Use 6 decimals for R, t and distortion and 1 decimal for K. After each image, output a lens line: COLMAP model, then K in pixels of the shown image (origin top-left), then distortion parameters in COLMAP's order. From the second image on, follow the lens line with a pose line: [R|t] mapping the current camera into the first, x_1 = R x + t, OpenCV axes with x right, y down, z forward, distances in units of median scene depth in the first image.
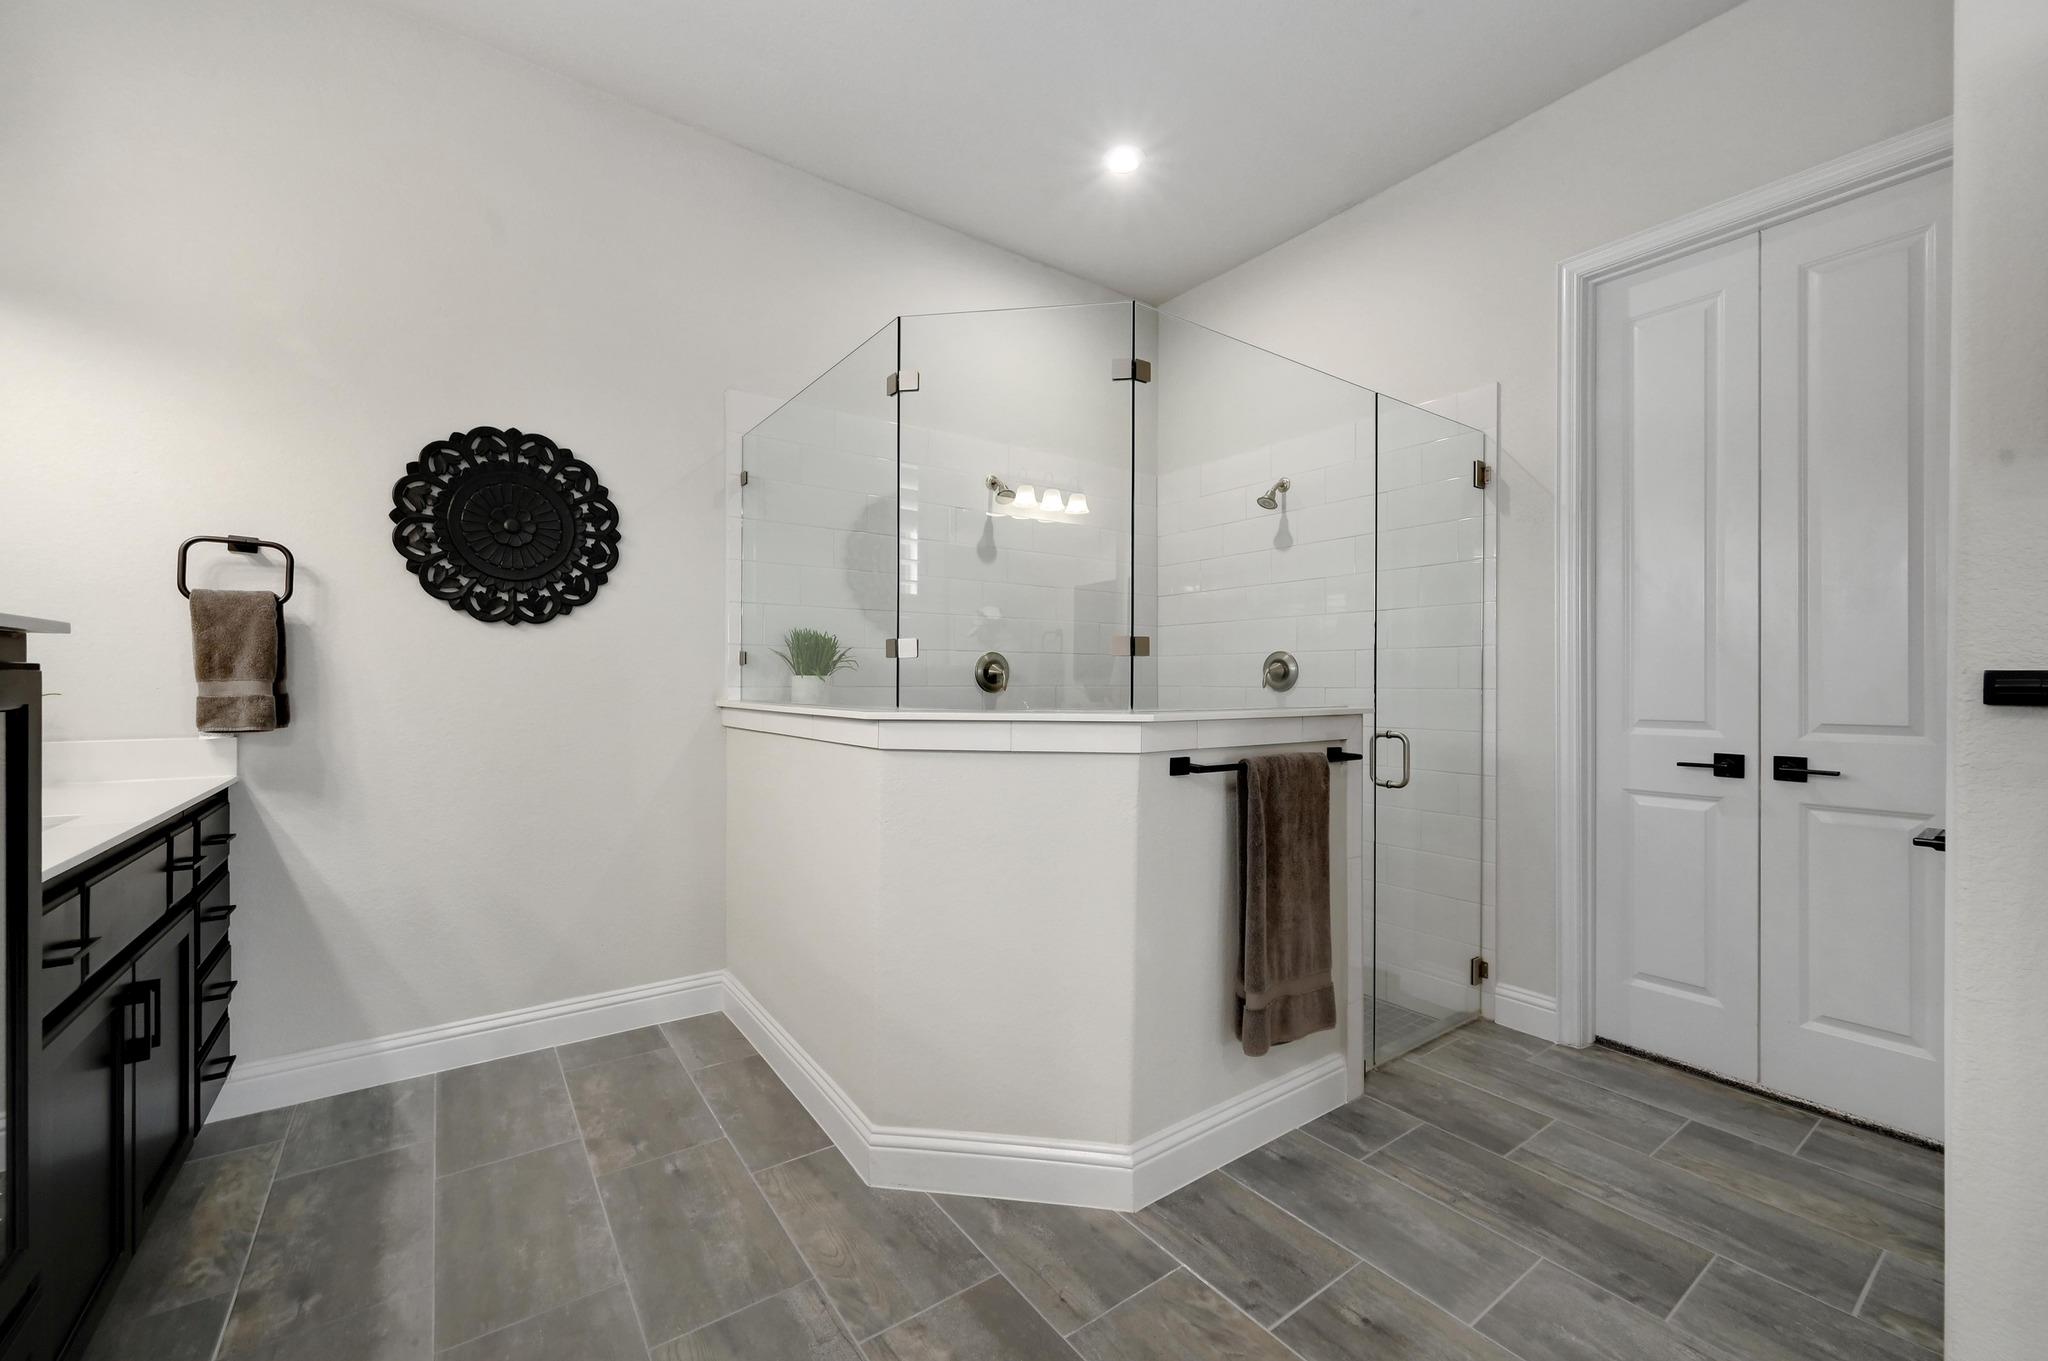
lens RADIAL K [[818.2, 0, 1022.6], [0, 818.2, 683.2], [0, 0, 1]] dist [0.001074, 0.001403]
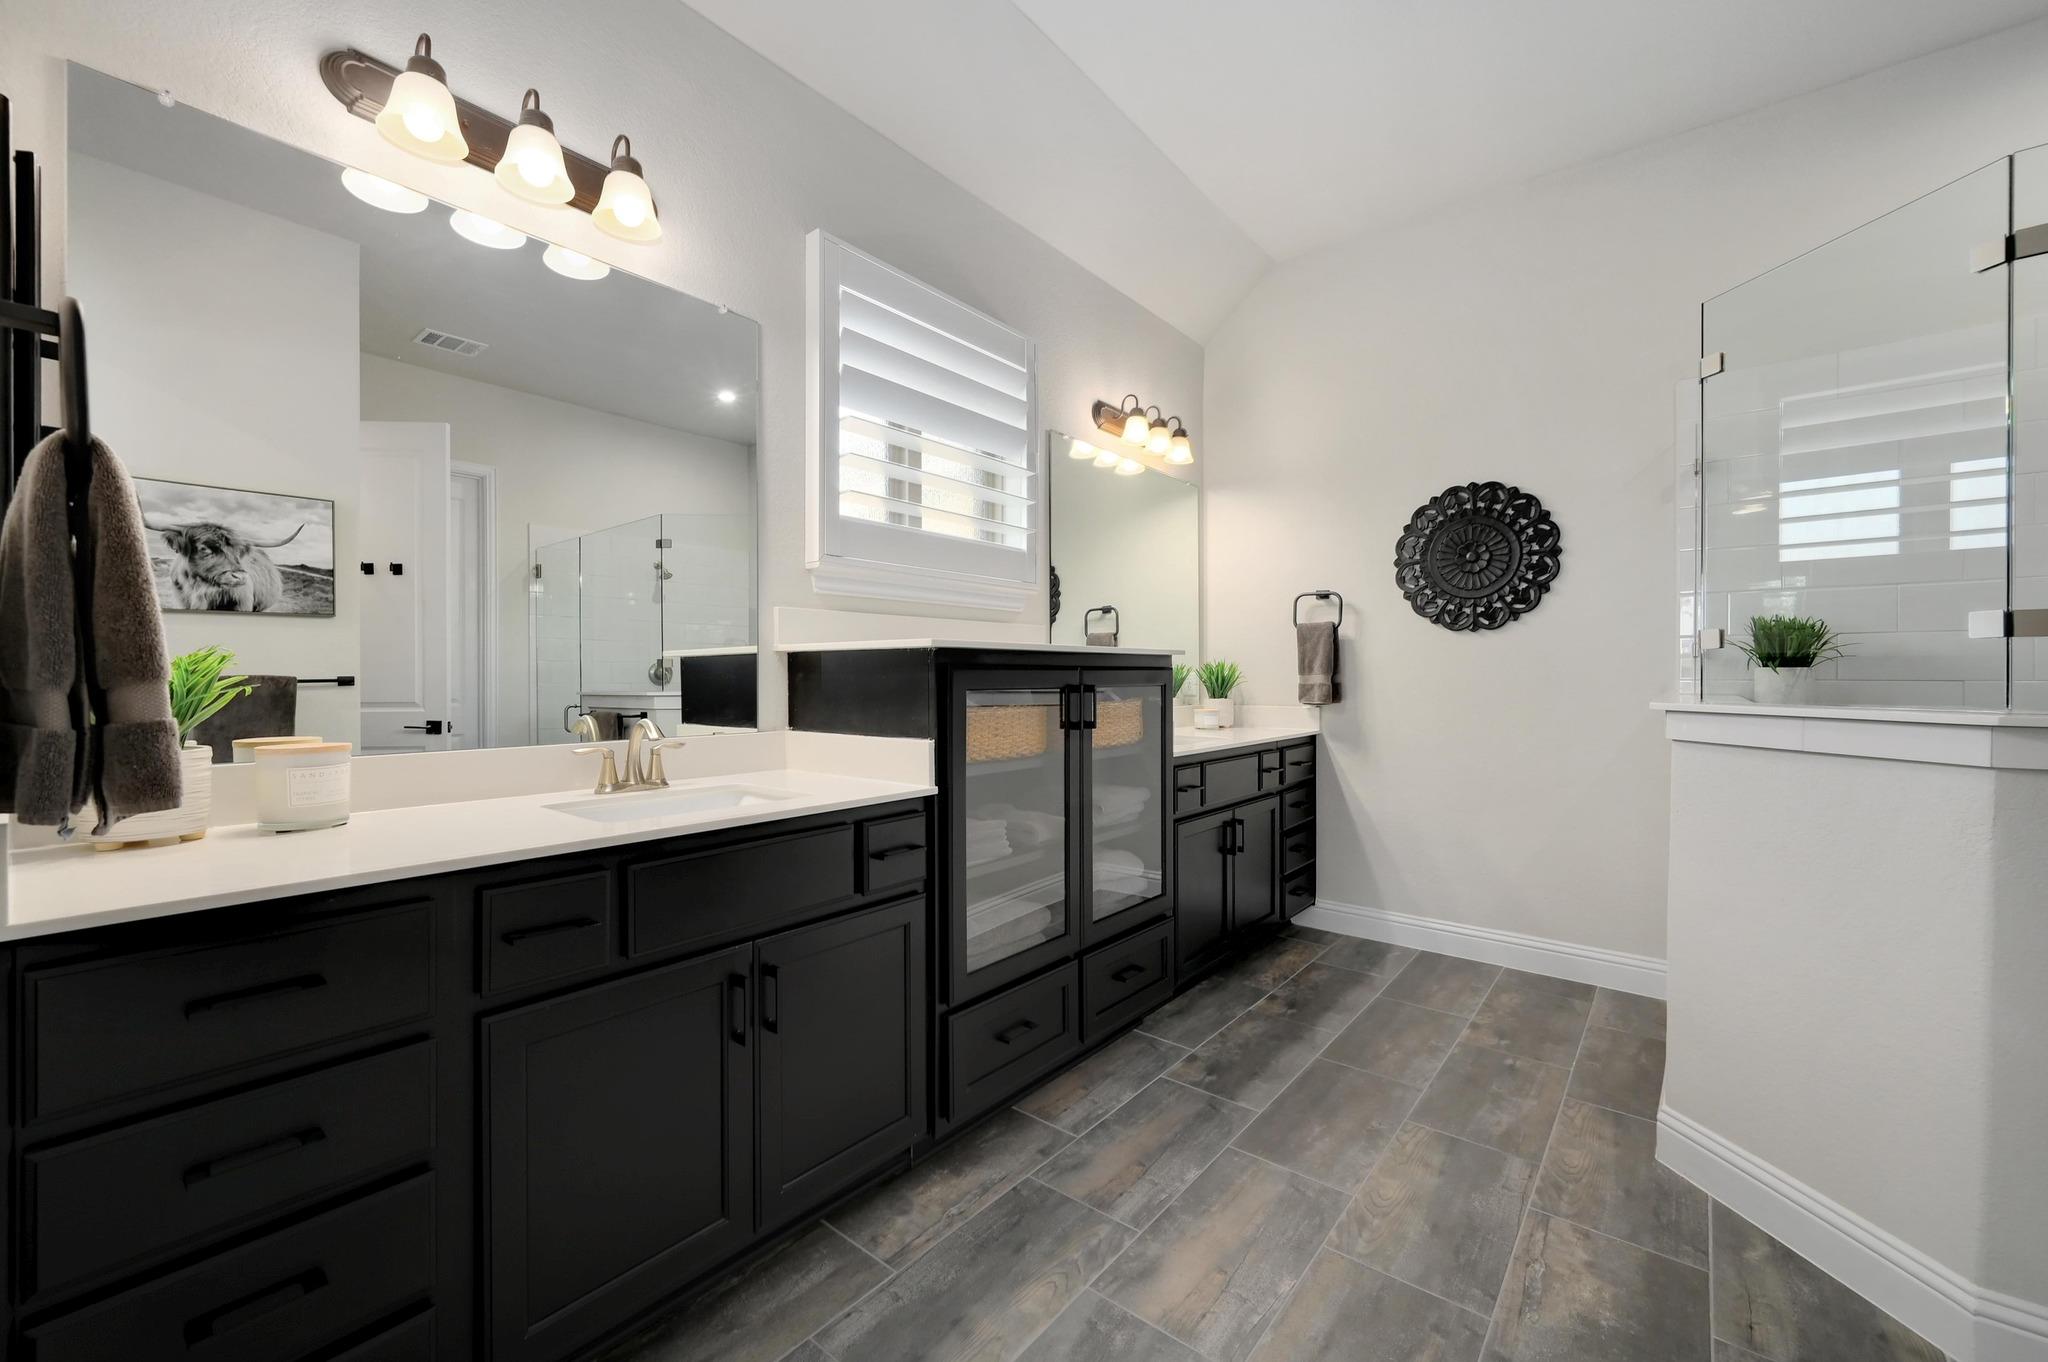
lens RADIAL K [[818.2, 0, 1021.2], [0, 818.2, 678.6], [0, 0, 1]] dist [0.001074, 0.001403]
pose [[0.256811, 0.002402, -0.966459, 0.491765], [-0.002815, 0.999995, 0.001737, 0.003736], [0.966458, 0.002274, 0.256816, -0.039245]]
